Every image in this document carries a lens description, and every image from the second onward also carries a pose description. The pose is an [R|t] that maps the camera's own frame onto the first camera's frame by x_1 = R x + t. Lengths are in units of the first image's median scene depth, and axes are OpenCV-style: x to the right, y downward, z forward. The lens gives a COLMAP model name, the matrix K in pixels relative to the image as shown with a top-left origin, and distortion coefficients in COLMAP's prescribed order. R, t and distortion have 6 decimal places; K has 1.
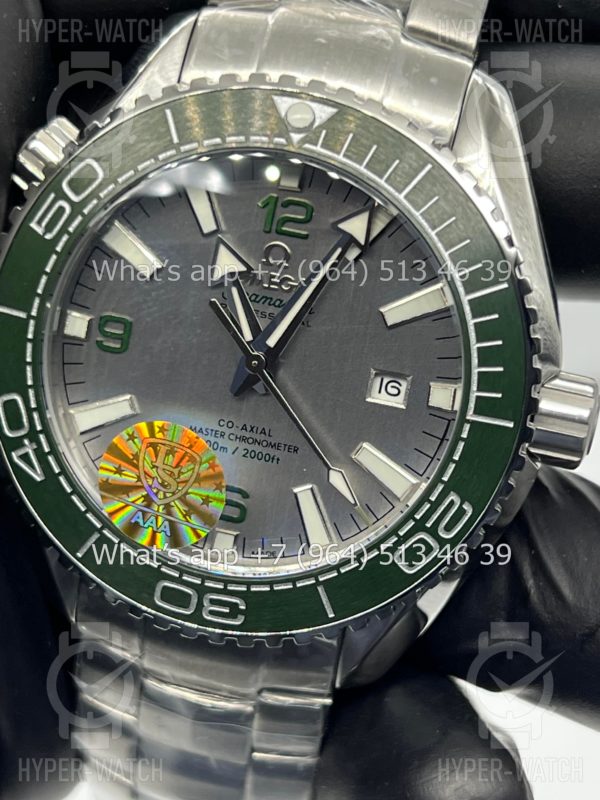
lens RADIAL K [[1878.0, 0, 300.0], [0, 1878.0, 400.0], [0, 0, 1]] dist [0.265141, -0.922728]
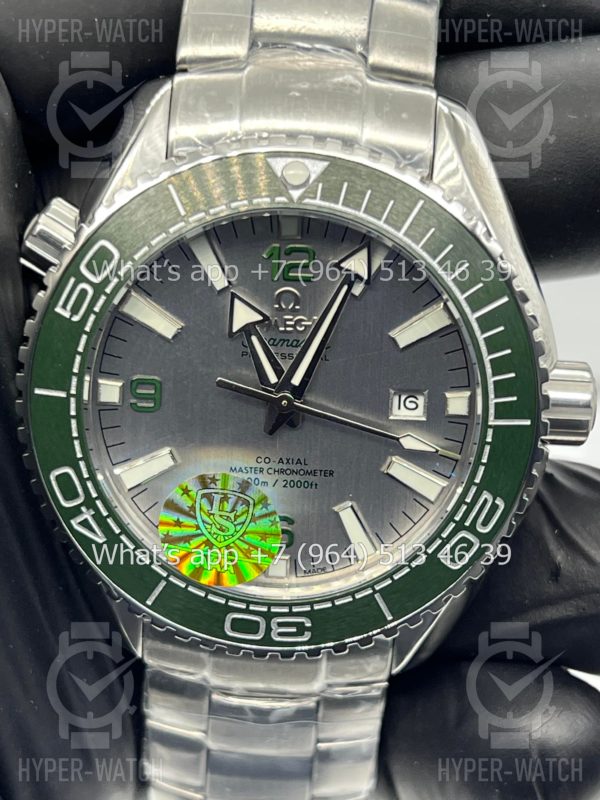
lens RADIAL K [[1878.0, 0, 300.0], [0, 1878.0, 400.0], [0, 0, 1]] dist [0.265141, -0.922728]
pose [[0.980101, -0.167294, 0.106841, -0.130077], [0.158096, 0.983361, 0.089484, -0.116101], [-0.120033, -0.070812, 0.990241, -0.068449]]
